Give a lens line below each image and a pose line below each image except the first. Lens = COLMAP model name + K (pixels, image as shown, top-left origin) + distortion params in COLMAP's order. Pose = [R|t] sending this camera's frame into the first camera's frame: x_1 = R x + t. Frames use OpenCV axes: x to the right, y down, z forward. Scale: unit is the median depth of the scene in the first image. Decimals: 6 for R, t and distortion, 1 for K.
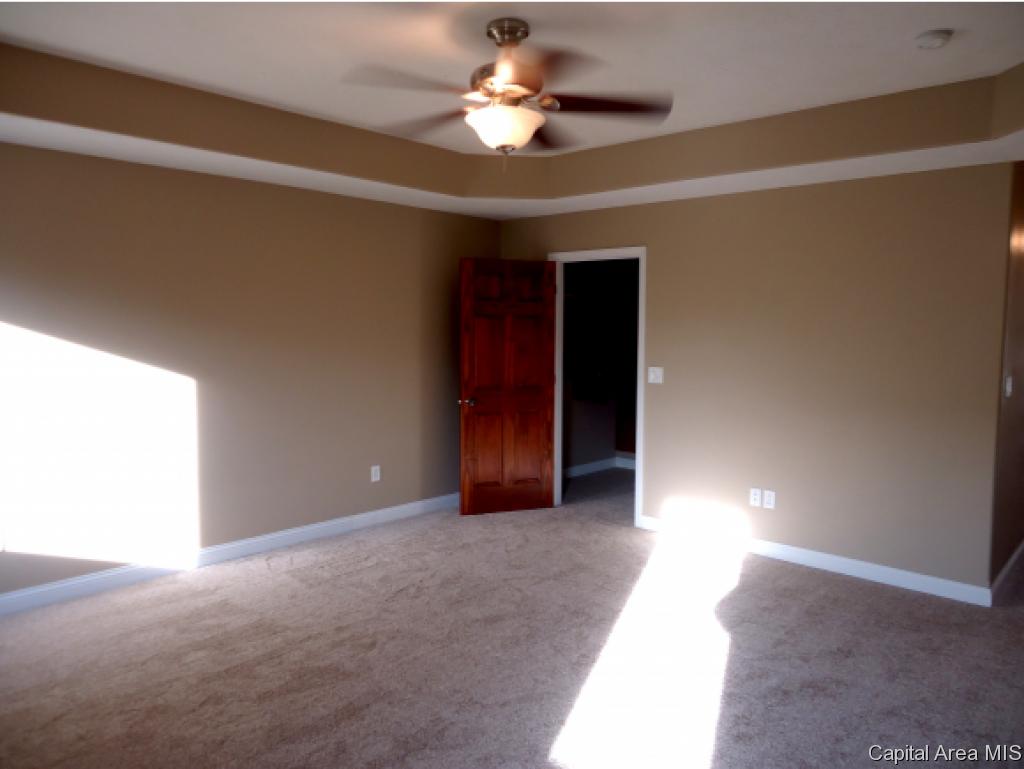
lens RADIAL K [[738.9, 0, 510.1], [0, 738.9, 380.0], [0, 0, 1]] dist [-0.014863, 0.006243]
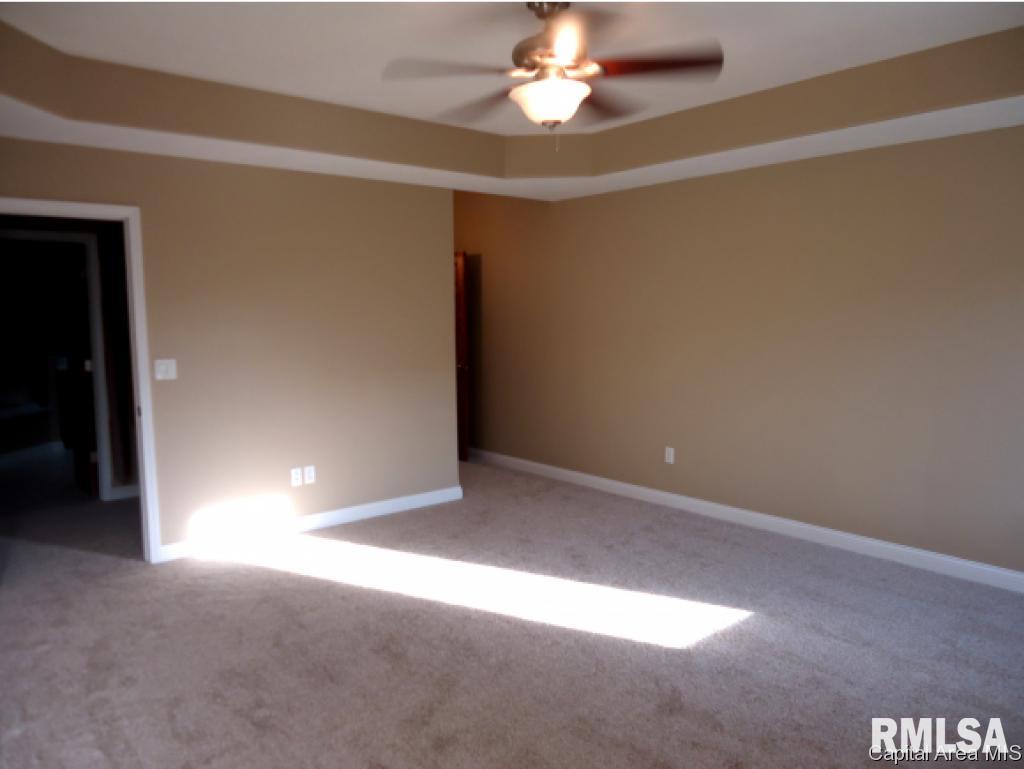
lens RADIAL K [[750.4, 0, 512.0], [0, 750.4, 384.5], [0, 0, 1]] dist [-0.001131, 0.002785]
pose [[0.130274, -0.118750, 0.984341, -0.625971], [0.088684, 0.990218, 0.107722, -0.050182], [-0.987504, 0.073262, 0.139531, 0.563395]]
